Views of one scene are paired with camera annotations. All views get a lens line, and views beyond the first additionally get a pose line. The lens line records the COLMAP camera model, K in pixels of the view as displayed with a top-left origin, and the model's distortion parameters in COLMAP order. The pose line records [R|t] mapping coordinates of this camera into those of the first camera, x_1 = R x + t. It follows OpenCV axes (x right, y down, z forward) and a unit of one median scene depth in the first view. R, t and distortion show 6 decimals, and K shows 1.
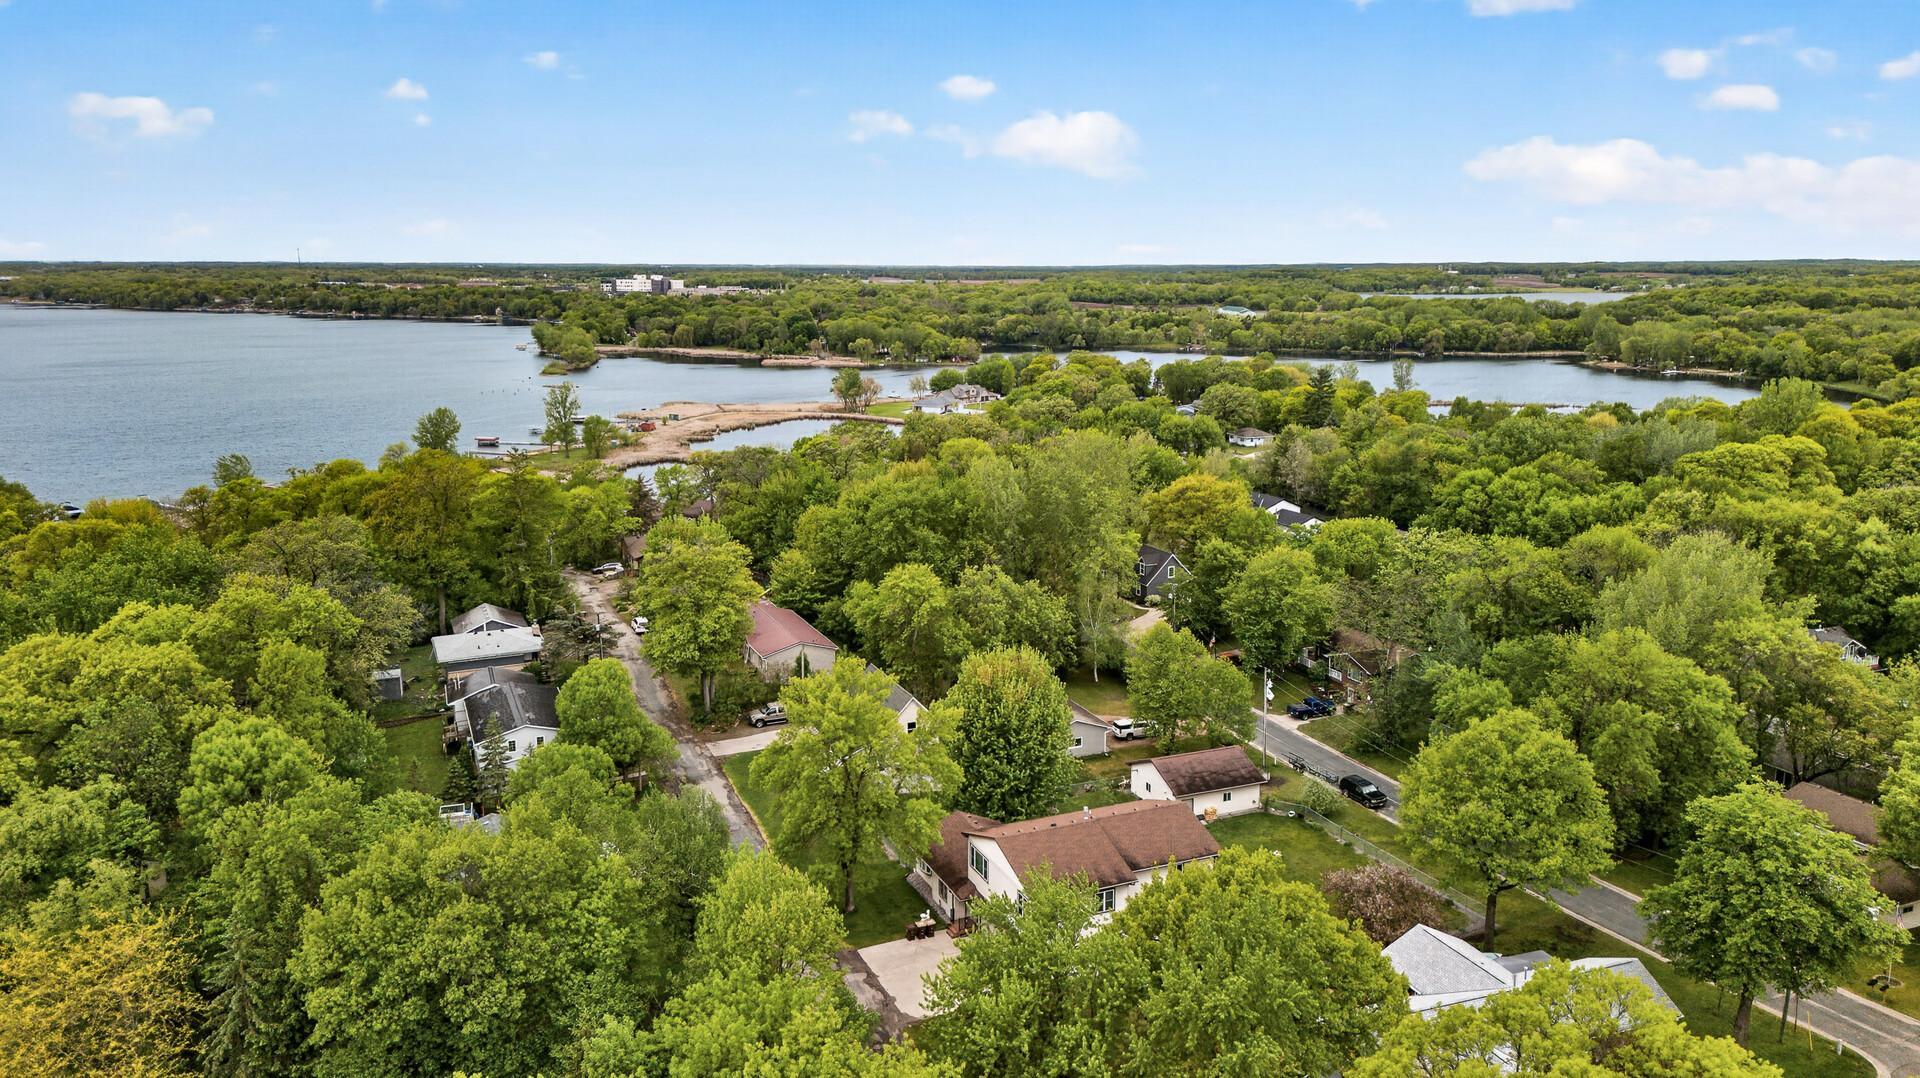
lens RADIAL K [[1320.7, 0, 965.4], [0, 1320.7, 525.2], [0, 0, 1]] dist [0.074190, -0.065730]
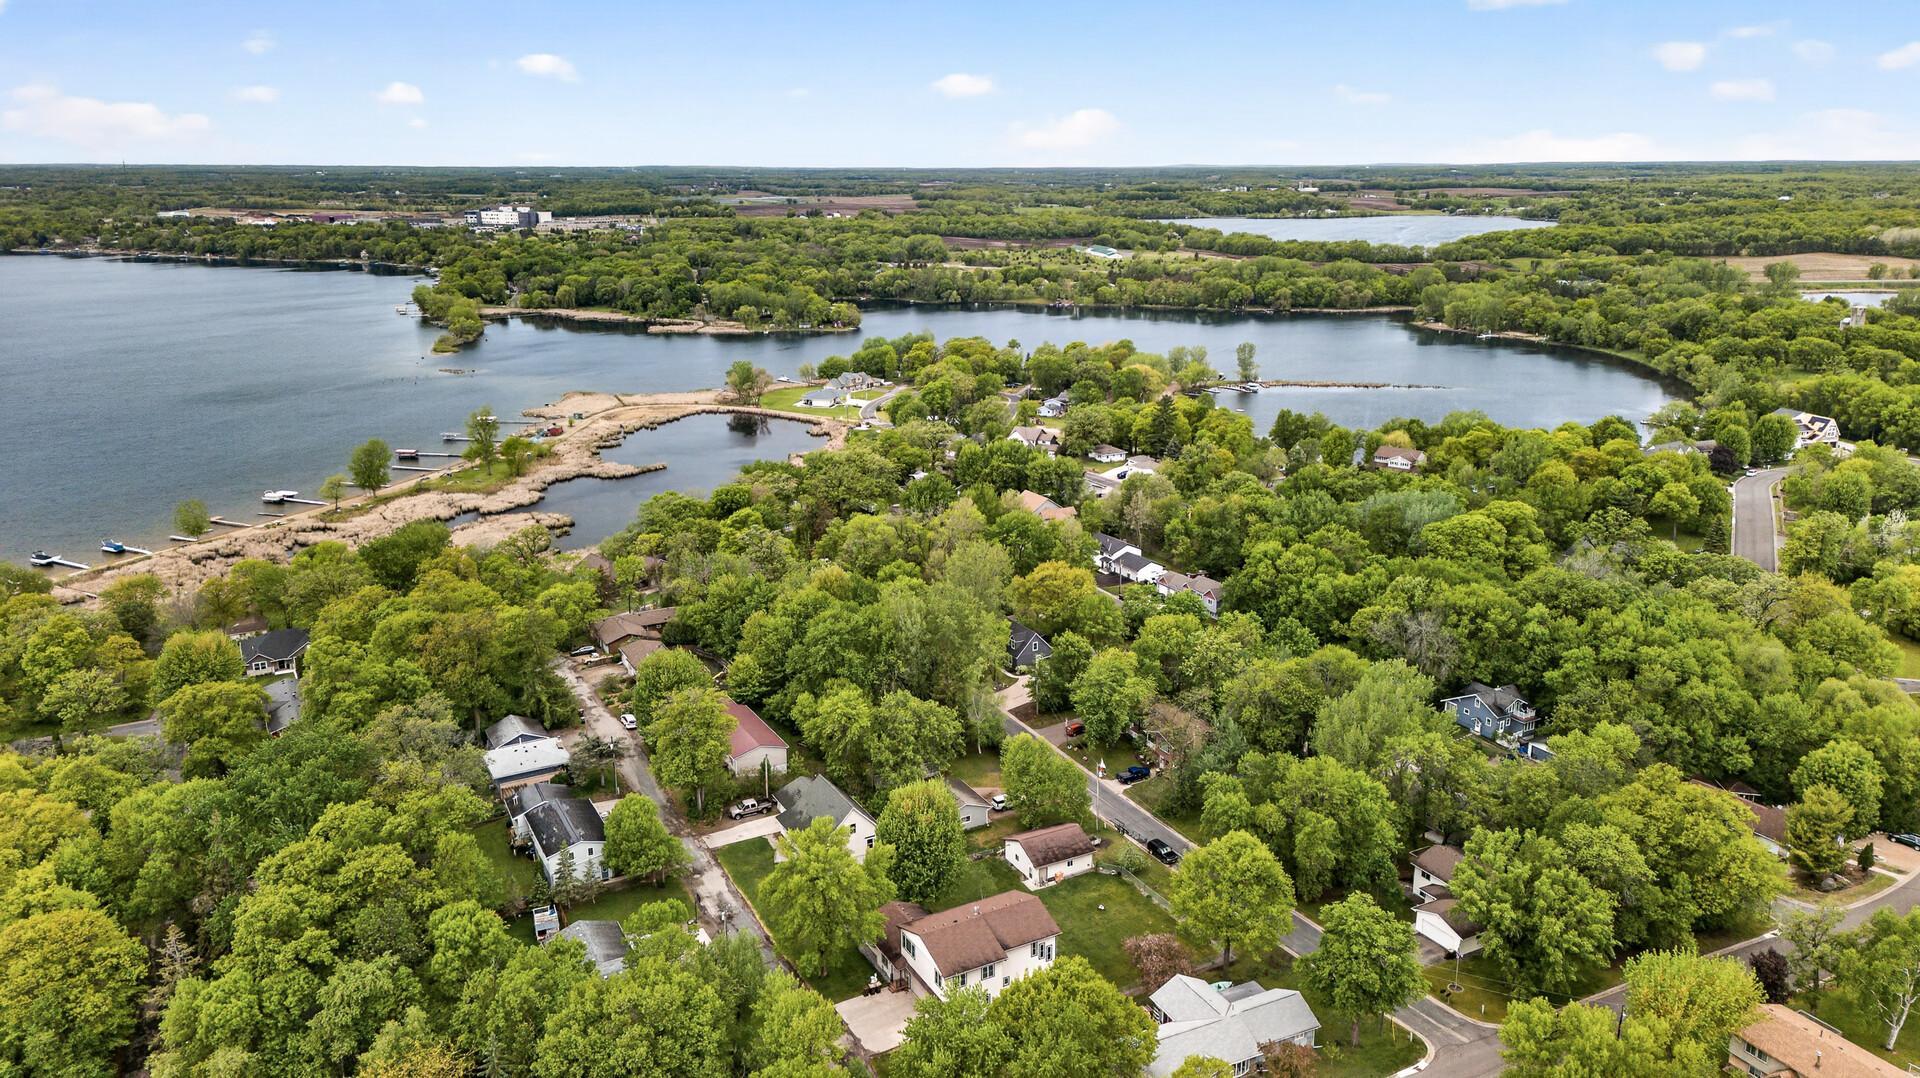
lens RADIAL K [[1320.7, 0, 960.5], [0, 1320.7, 528.6], [0, 0, 1]] dist [0.074190, -0.065730]
pose [[0.995841, -0.026145, 0.087277, -0.031849], [0.019769, 0.997126, 0.073131, -0.212171], [-0.088938, -0.071101, 0.993496, -0.323104]]
